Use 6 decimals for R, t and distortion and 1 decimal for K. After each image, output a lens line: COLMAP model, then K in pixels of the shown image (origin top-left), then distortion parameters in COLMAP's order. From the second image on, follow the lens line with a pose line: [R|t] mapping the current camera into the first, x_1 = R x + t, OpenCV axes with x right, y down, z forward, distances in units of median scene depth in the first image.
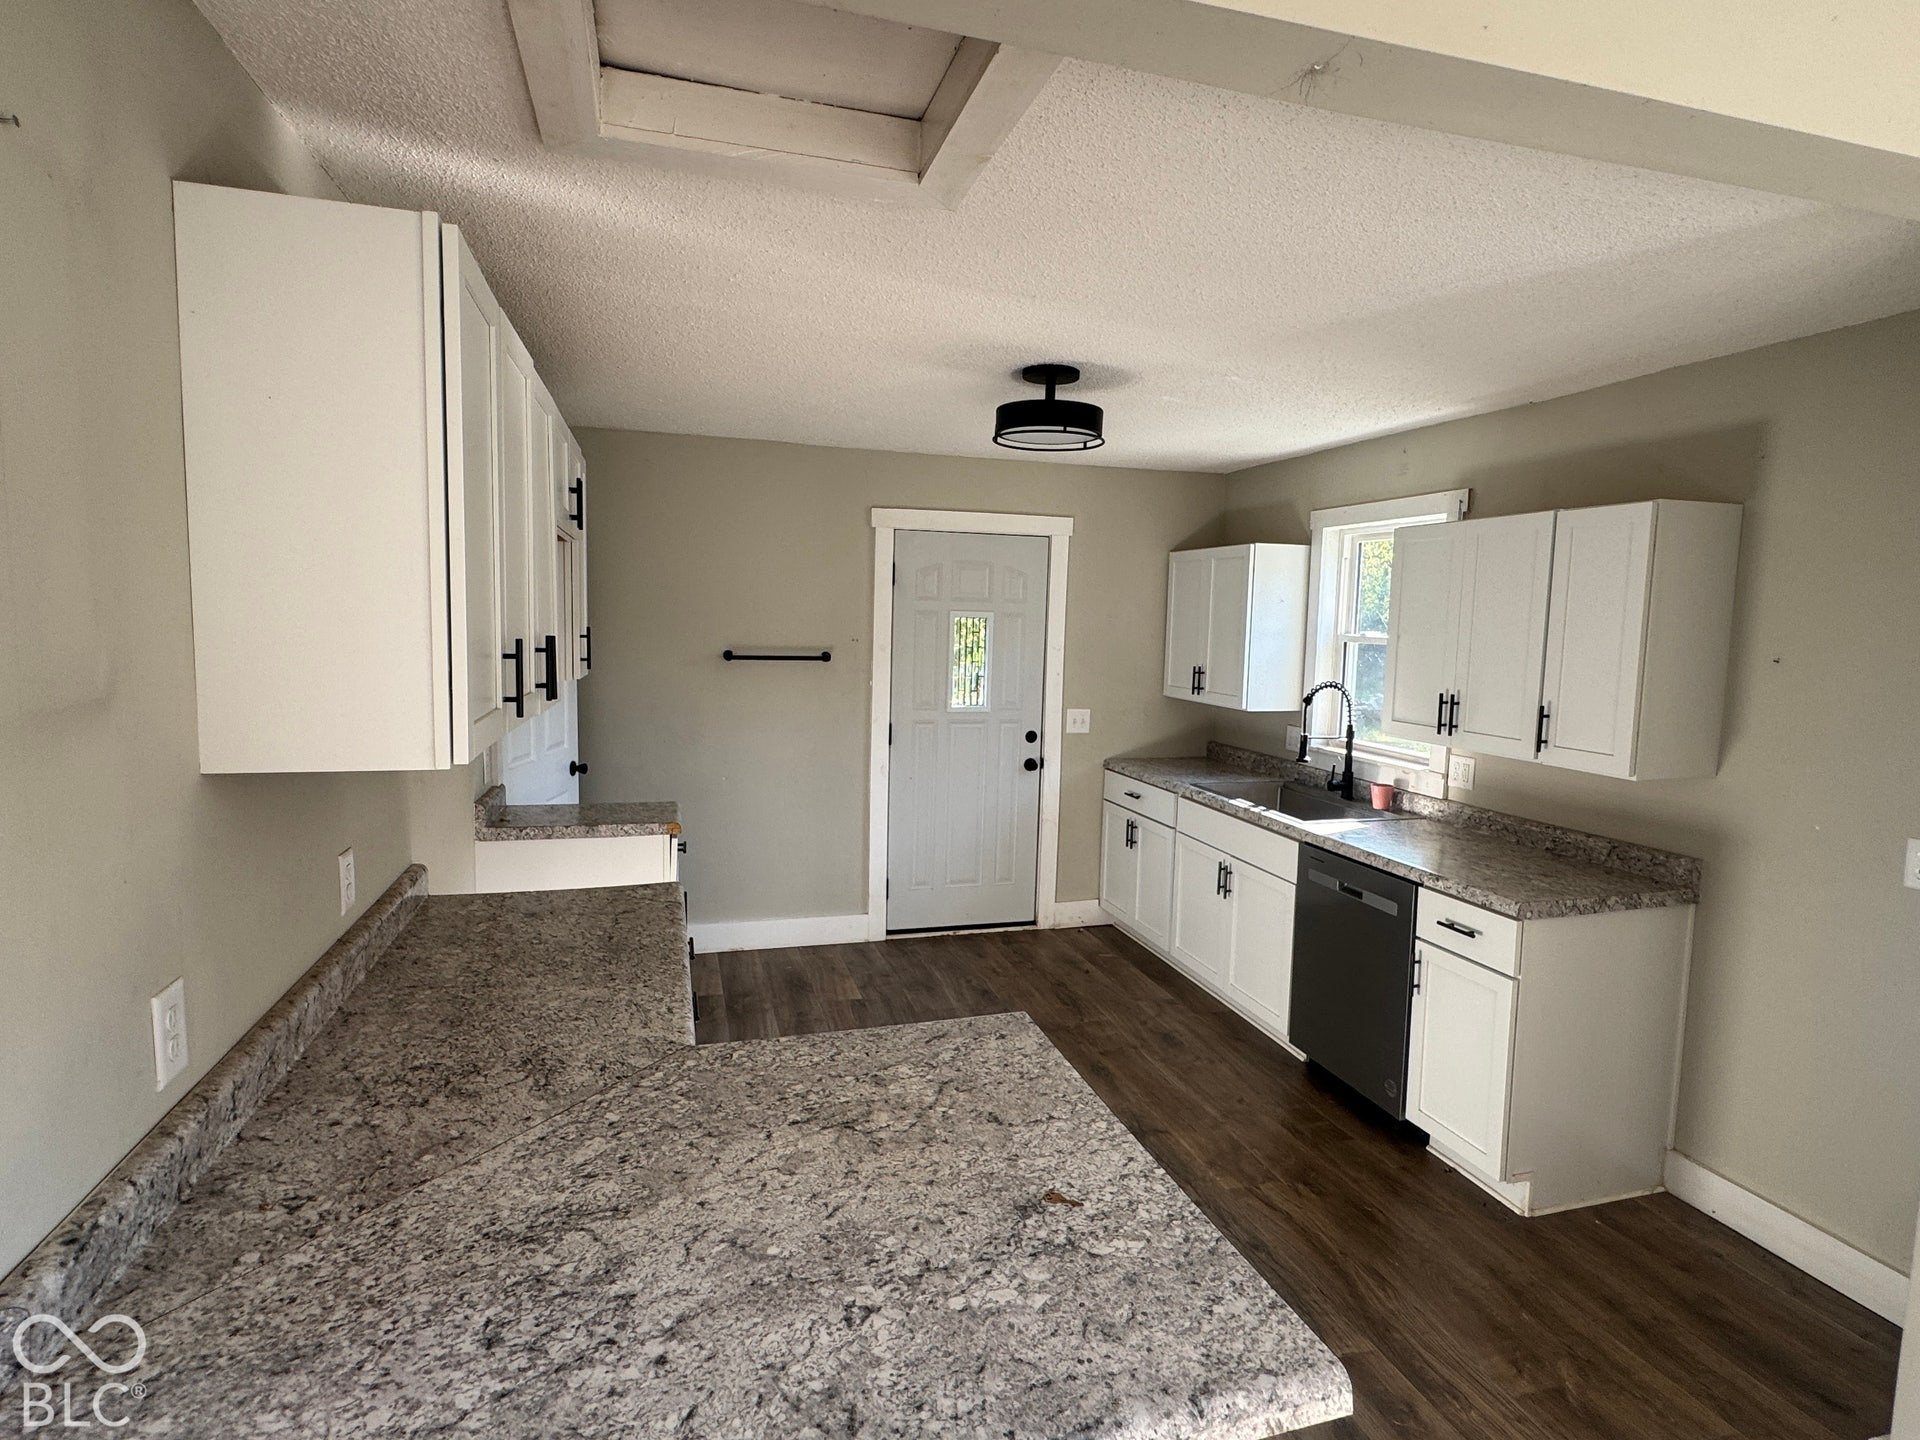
lens RADIAL K [[990.2, 0, 962.2], [0, 990.2, 713.0], [0, 0, 1]] dist [-0.021698, -0.000397]
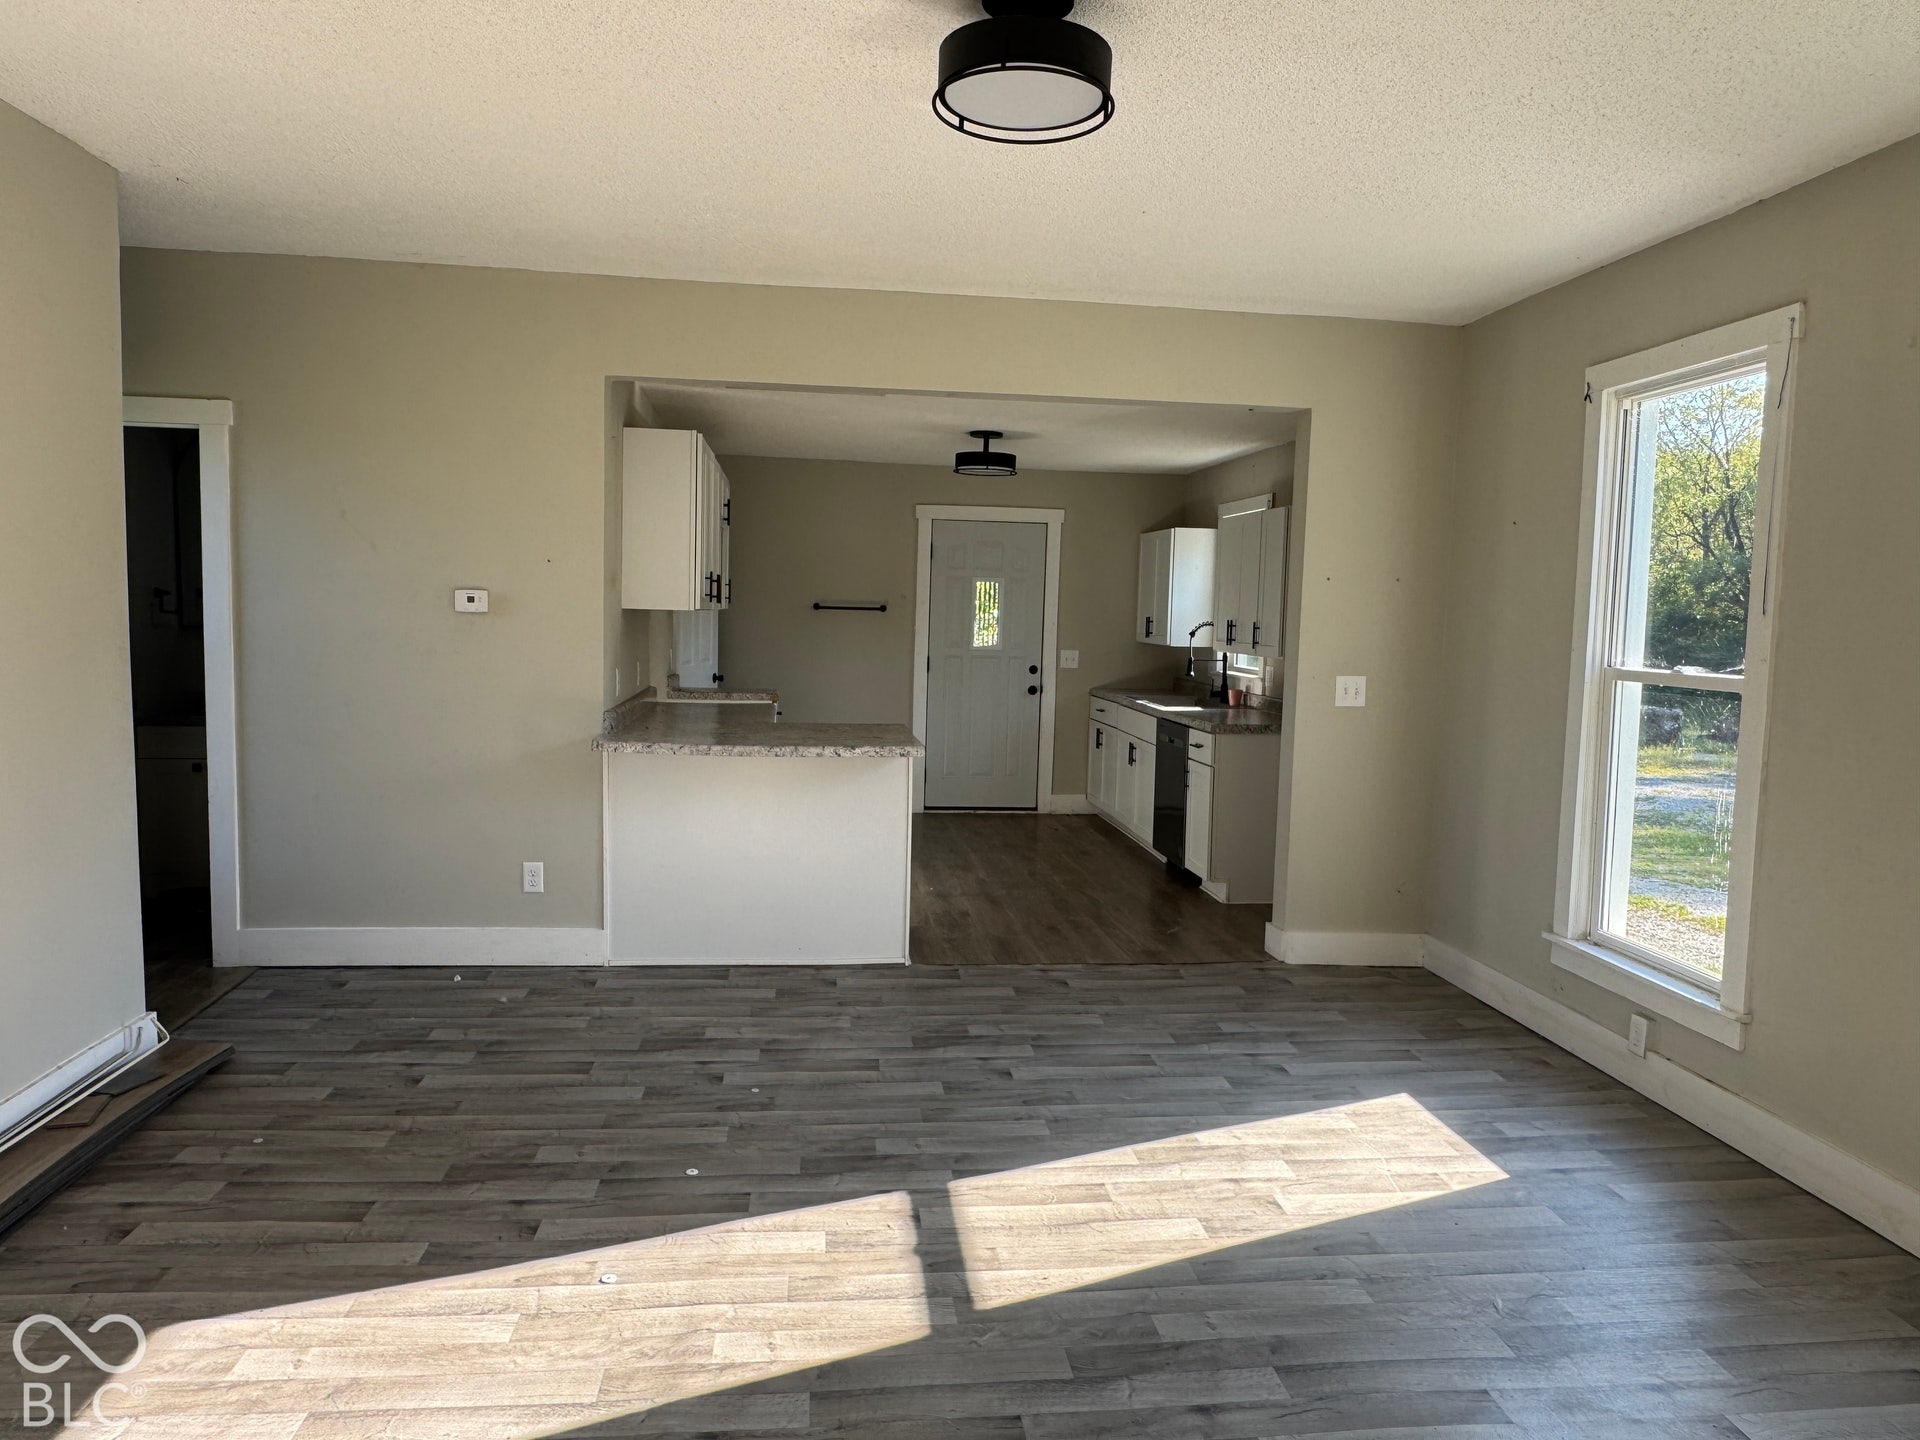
lens RADIAL K [[1304.9, 0, 960.2], [0, 1304.9, 719.5], [0, 0, 1]] dist [-0.002888, 0.000189]
pose [[0.986750, 0.016807, -0.161377, 0.281651], [-0.019617, 0.999682, -0.015837, 0.132657], [0.161060, 0.018793, 0.986766, -0.851257]]
